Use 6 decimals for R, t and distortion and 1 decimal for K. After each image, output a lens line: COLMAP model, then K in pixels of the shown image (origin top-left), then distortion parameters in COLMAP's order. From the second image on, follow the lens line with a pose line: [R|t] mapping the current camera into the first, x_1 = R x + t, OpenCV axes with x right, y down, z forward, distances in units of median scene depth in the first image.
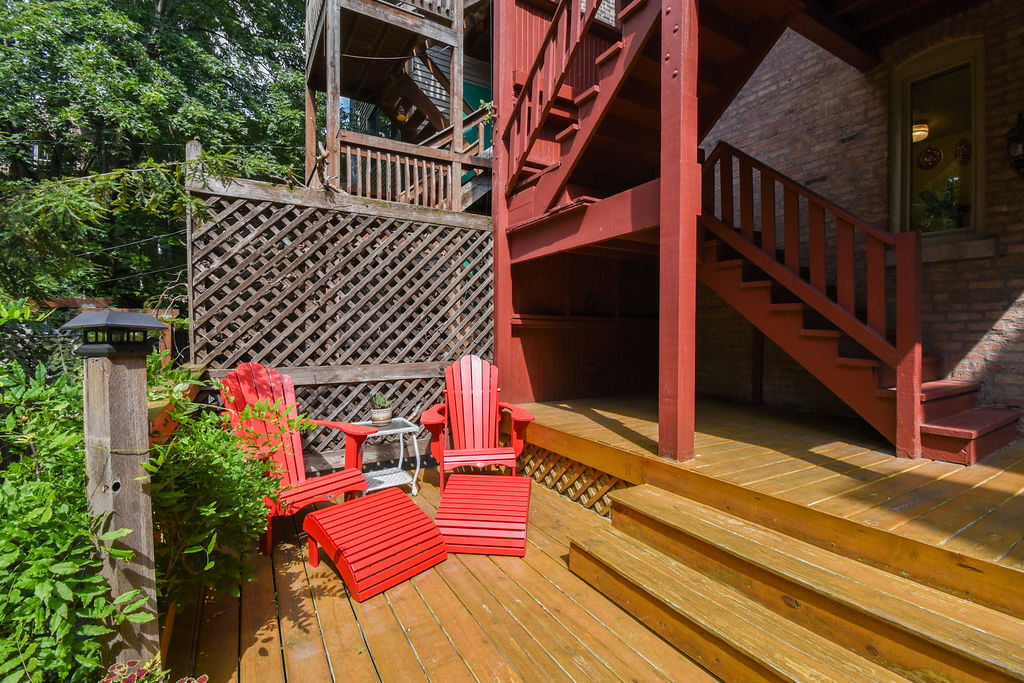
lens RADIAL K [[448.4, 0, 514.6], [0, 448.4, 344.0], [0, 0, 1]] dist [0.012828, -0.022861]
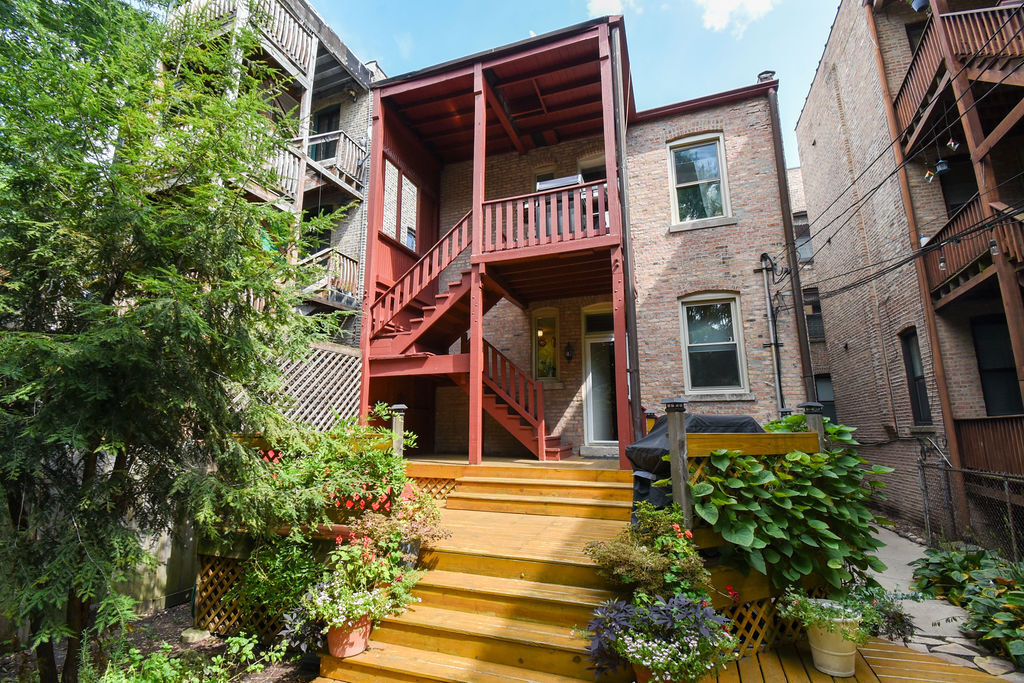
lens RADIAL K [[448.4, 0, 514.6], [0, 448.4, 344.0], [0, 0, 1]] dist [0.012828, -0.022861]
pose [[0.767875, 0.111546, 0.630813, -0.902067], [0.021702, 0.979628, -0.199643, 0.076152], [-0.640231, 0.166991, 0.749812, -0.913141]]
